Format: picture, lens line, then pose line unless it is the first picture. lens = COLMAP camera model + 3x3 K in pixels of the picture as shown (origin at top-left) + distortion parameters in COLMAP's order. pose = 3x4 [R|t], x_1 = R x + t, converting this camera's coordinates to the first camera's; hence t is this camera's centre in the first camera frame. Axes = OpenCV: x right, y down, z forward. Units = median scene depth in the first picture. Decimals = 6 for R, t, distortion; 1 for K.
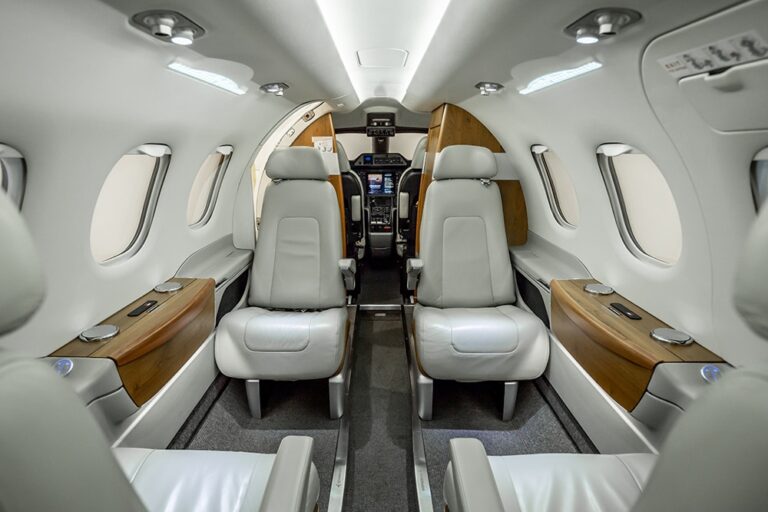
lens RADIAL K [[418.9, 0, 379.9], [0, 418.9, 260.2], [0, 0, 1]] dist [-0.008744, -0.002070]
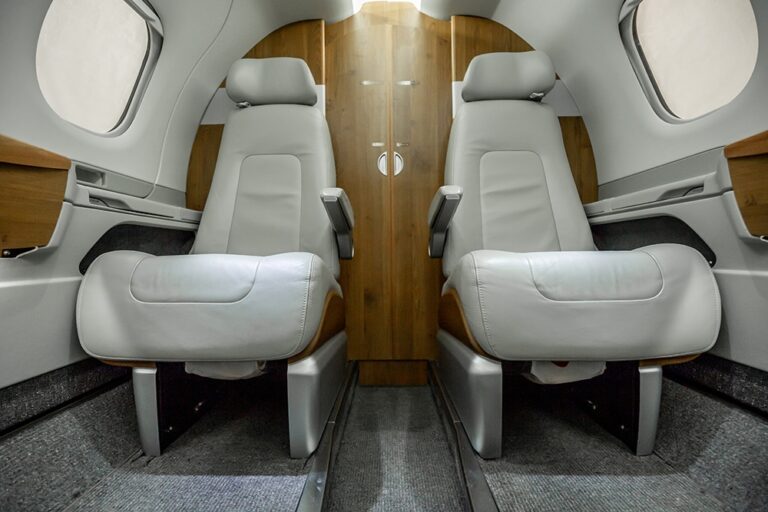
lens RADIAL K [[360.8, 0, 380.6], [0, 360.8, 264.3], [0, 0, 1]] dist [-0.028200, 0.002066]
pose [[0.999639, -0.012202, -0.023941, -0.000299], [0.006660, 0.975667, -0.219156, 0.259085], [0.026032, 0.218918, 0.975396, 0.554693]]
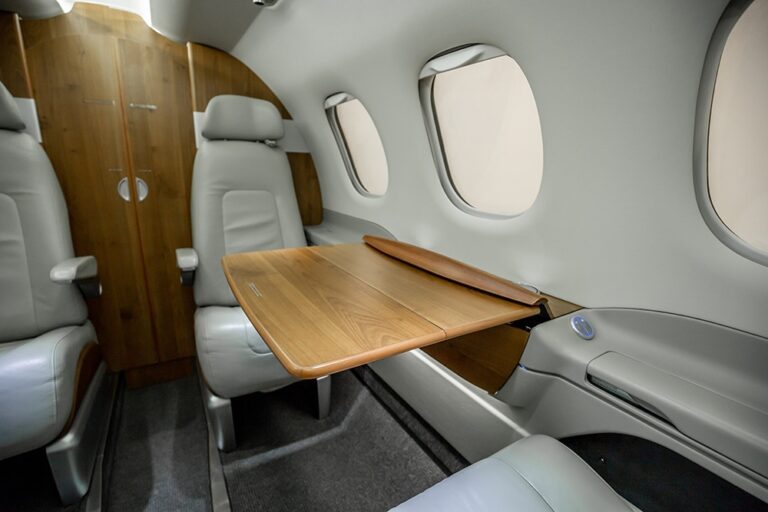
lens RADIAL K [[352.2, 0, 379.4], [0, 352.2, 262.1], [0, 0, 1]] dist [-0.030967, 0.003867]
pose [[0.856018, -0.108685, 0.505391, 0.069238], [0.097871, 0.994041, 0.047999, 0.040172], [-0.507597, 0.008375, 0.861554, 0.327399]]
